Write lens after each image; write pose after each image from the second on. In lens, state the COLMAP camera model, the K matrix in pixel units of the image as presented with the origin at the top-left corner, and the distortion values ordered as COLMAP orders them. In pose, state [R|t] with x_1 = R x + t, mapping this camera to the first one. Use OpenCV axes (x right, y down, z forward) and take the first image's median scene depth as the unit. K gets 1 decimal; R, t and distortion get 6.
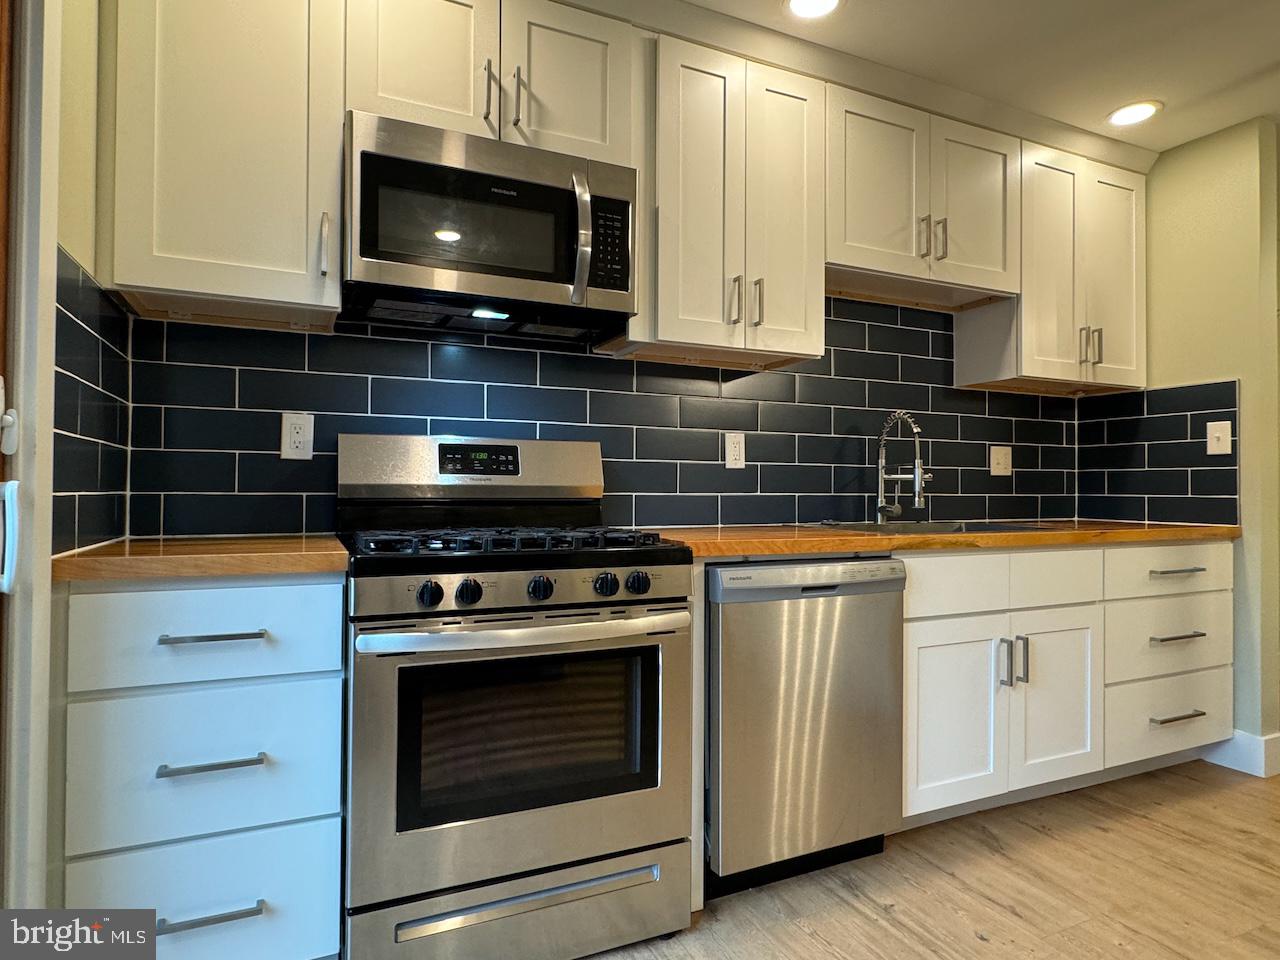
lens RADIAL K [[730.7, 0, 640.0], [0, 730.7, 480.0], [0, 0, 1]] dist [0.001919, -0.000686]
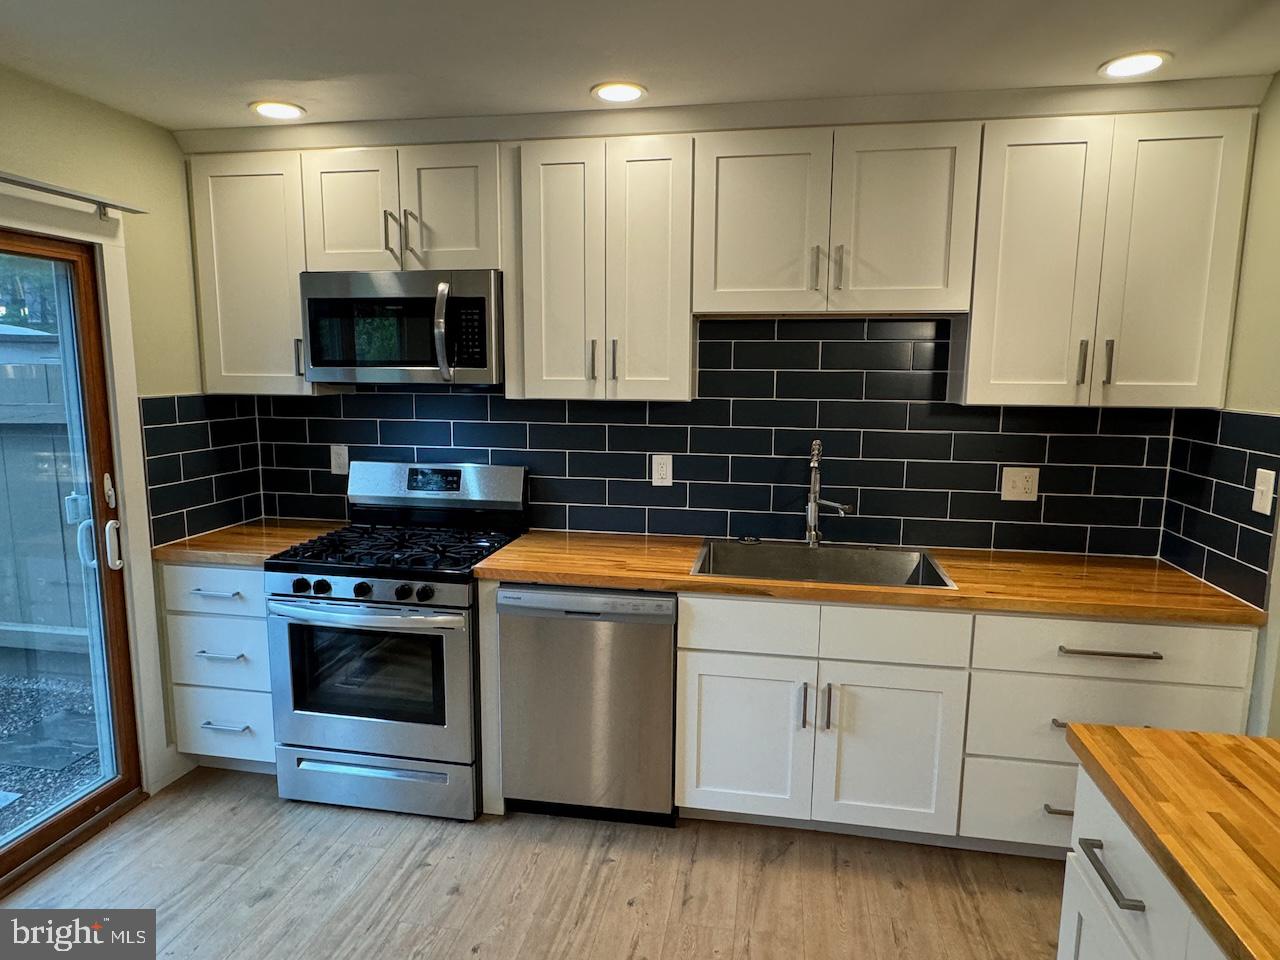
lens RADIAL K [[787.4, 0, 640.0], [0, 787.4, 480.0], [0, 0, 1]] dist [-0.000451, 0.000334]
pose [[0.819280, 0.085512, -0.566981, 0.855834], [0.002398, 0.988298, 0.152519, -0.227384], [0.573388, -0.126315, 0.809488, -0.012030]]
